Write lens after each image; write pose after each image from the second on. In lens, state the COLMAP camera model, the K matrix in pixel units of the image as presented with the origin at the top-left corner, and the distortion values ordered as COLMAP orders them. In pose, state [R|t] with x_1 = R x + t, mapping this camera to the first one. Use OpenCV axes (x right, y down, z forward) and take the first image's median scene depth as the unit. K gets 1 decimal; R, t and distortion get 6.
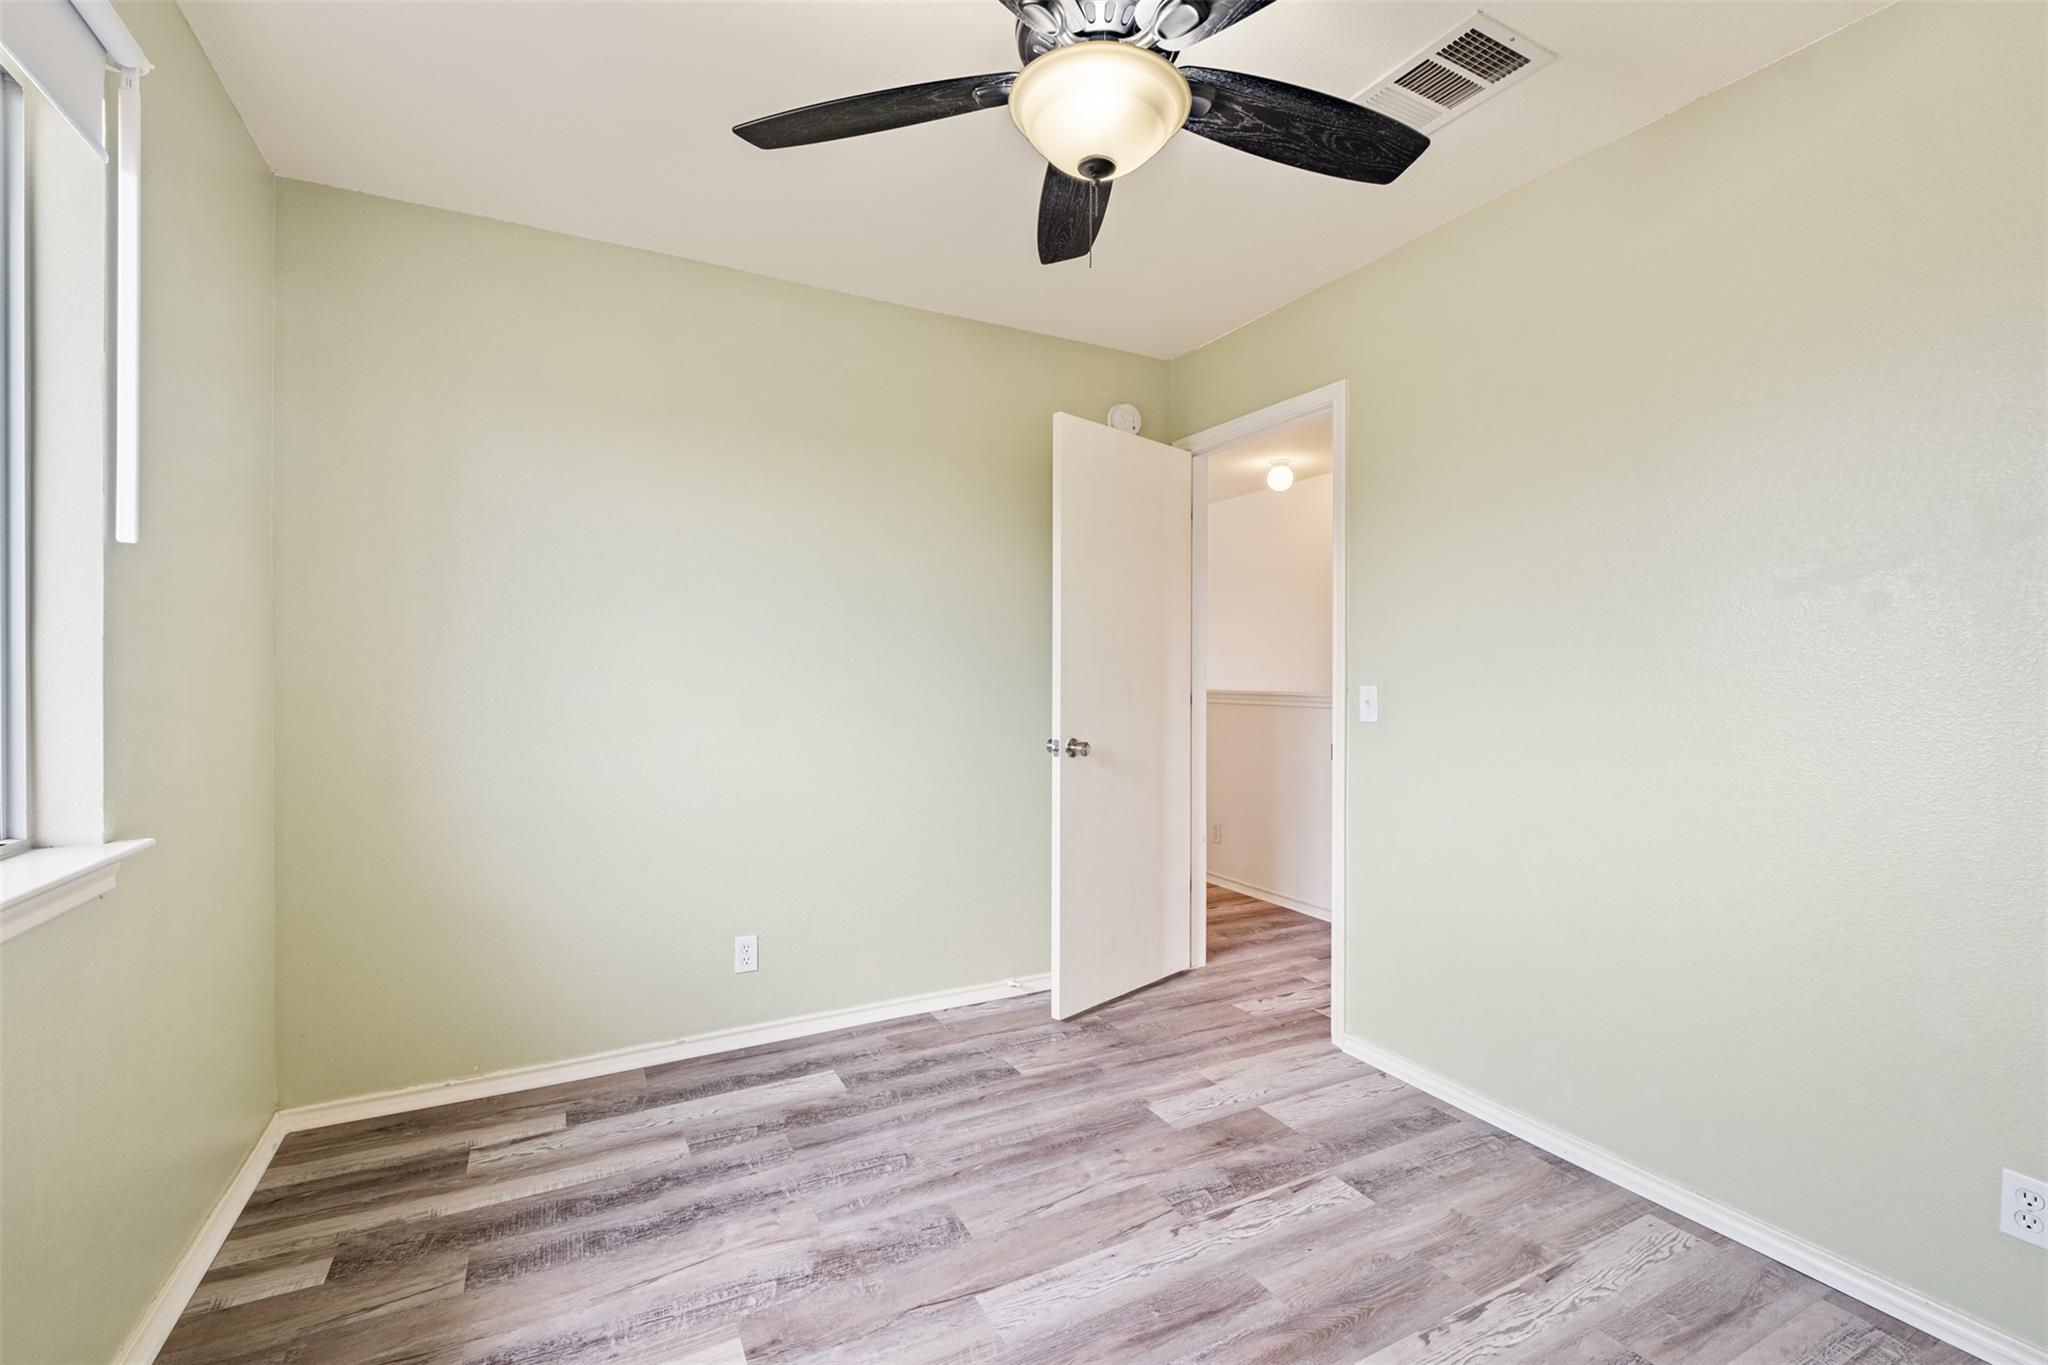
lens RADIAL K [[875.4, 0, 1010.2], [0, 875.4, 669.0], [0, 0, 1]] dist [-0.001378, -0.004468]
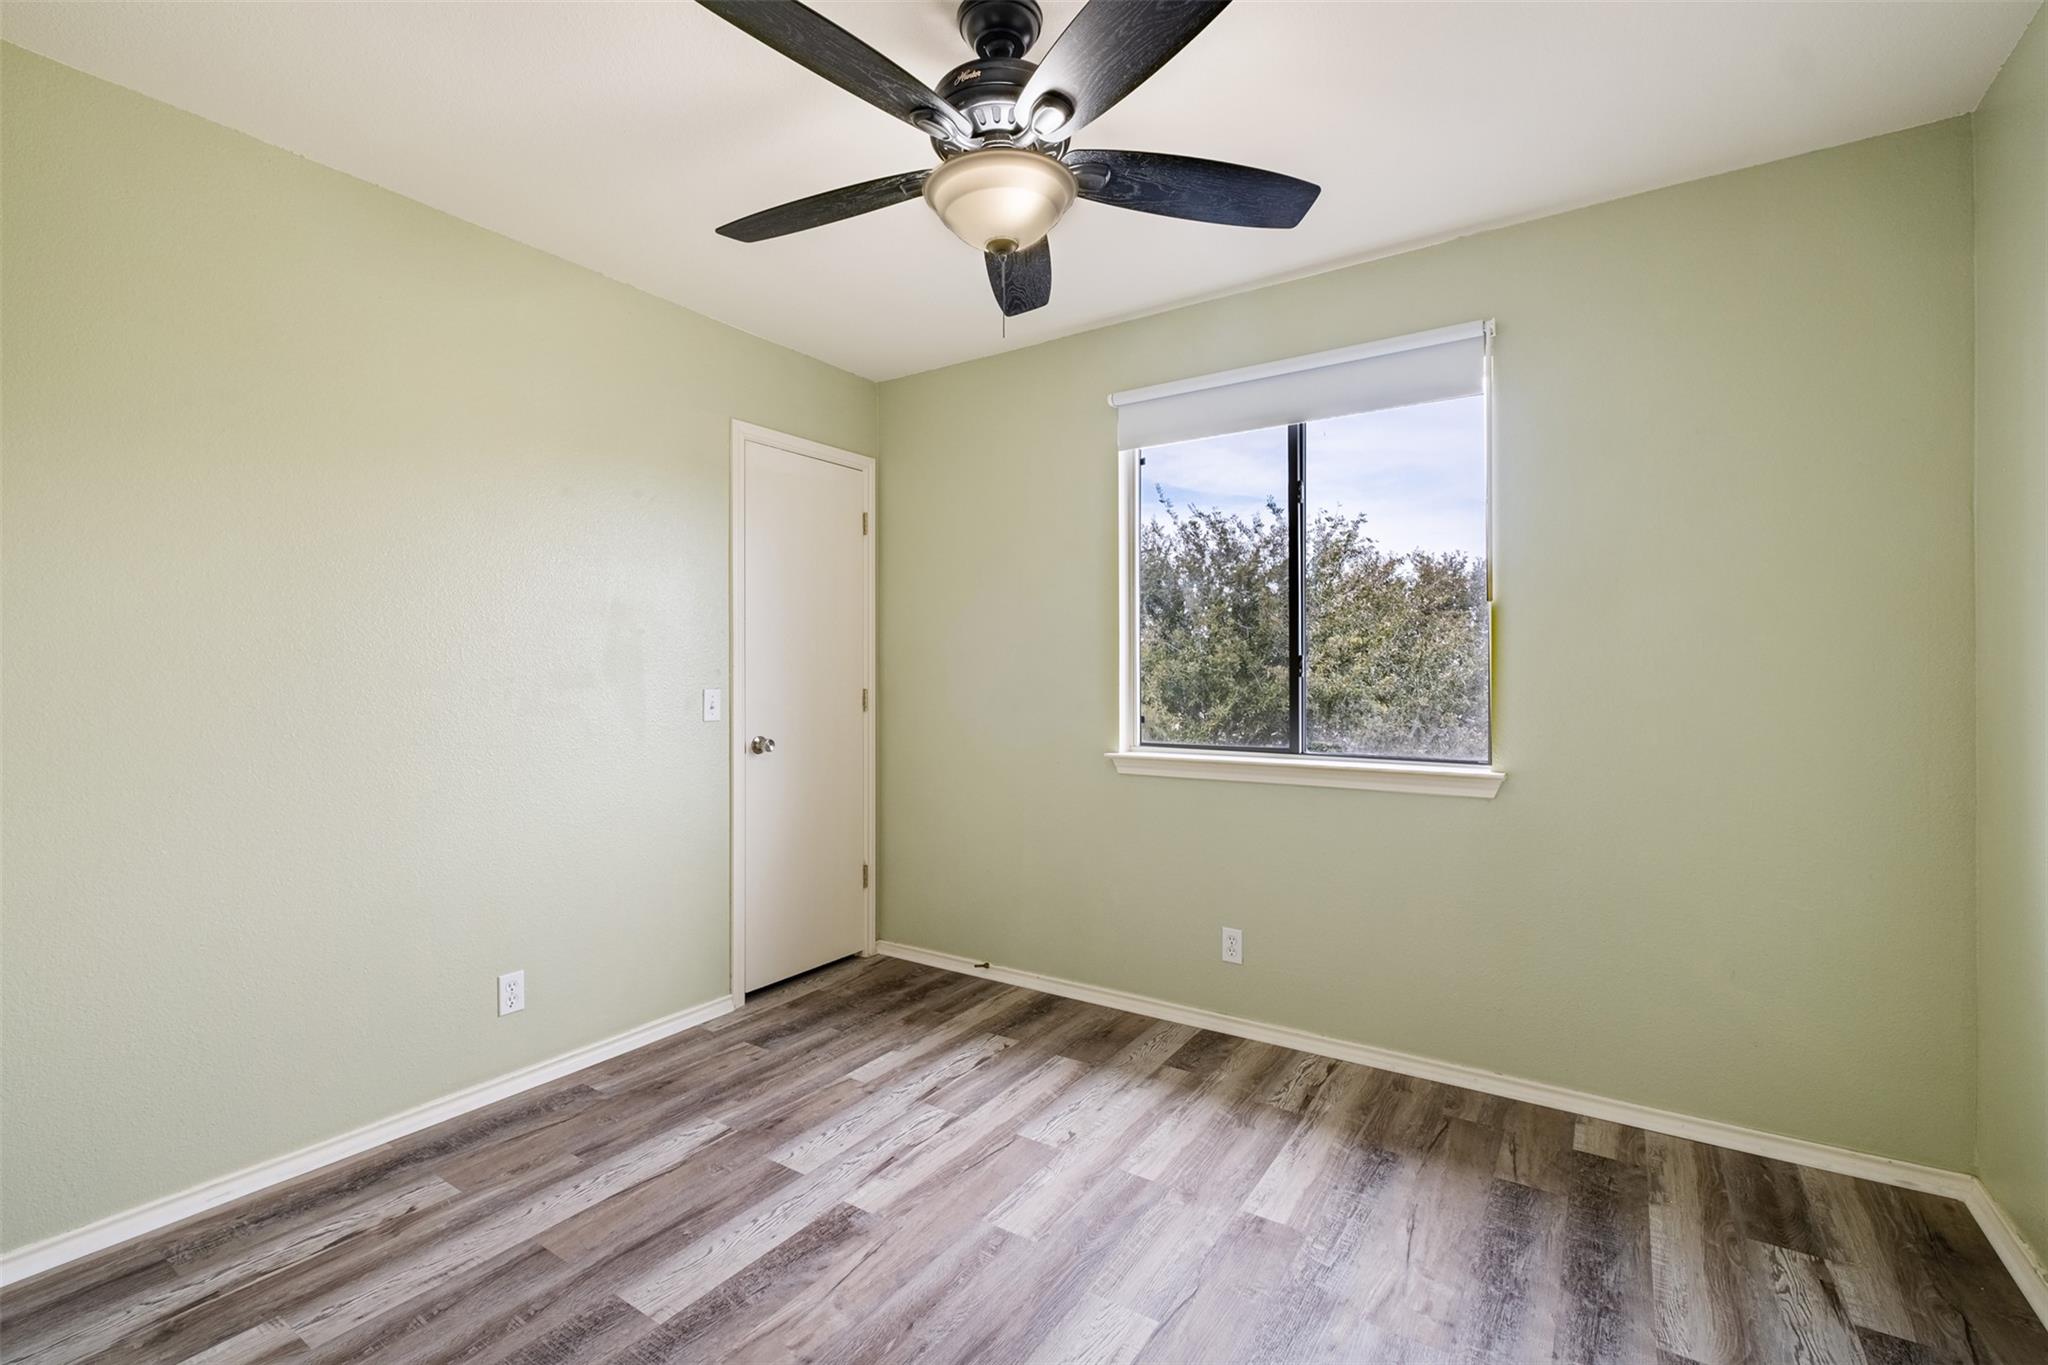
lens RADIAL K [[875.4, 0, 1020.3], [0, 875.4, 677.7], [0, 0, 1]] dist [-0.001378, -0.004468]
pose [[-0.867087, 0.001126, -0.498155, 0.517670], [-0.001050, 0.999991, 0.004087, 0.009805], [0.498156, 0.004067, -0.867078, 1.600094]]
